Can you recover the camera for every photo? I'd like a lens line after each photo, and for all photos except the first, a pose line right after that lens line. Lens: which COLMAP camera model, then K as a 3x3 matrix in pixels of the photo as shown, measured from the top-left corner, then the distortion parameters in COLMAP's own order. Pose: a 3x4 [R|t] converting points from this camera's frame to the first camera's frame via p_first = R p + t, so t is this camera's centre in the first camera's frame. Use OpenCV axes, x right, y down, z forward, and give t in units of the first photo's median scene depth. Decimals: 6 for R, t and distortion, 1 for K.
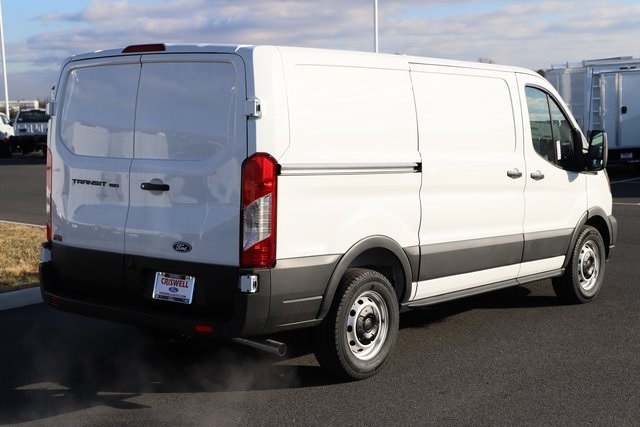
lens RADIAL K [[1079.7, 0, 320.0], [0, 1079.7, 213.5], [0, 0, 1]] dist [0.173580, -0.004513]
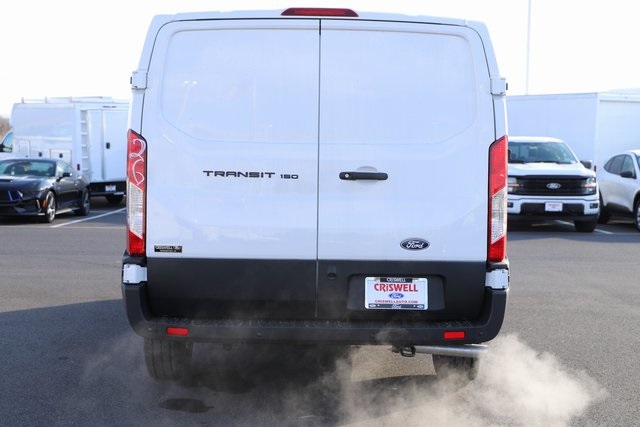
lens RADIAL K [[983.7, 0, 320.0], [0, 983.7, 213.5], [0, 0, 1]] dist [0.160821, -0.007464]
pose [[0.724125, -0.015748, 0.689489, -0.693162], [0.047823, 0.998479, -0.027420, 0.023377], [-0.688009, 0.052829, 0.723777, 0.463074]]
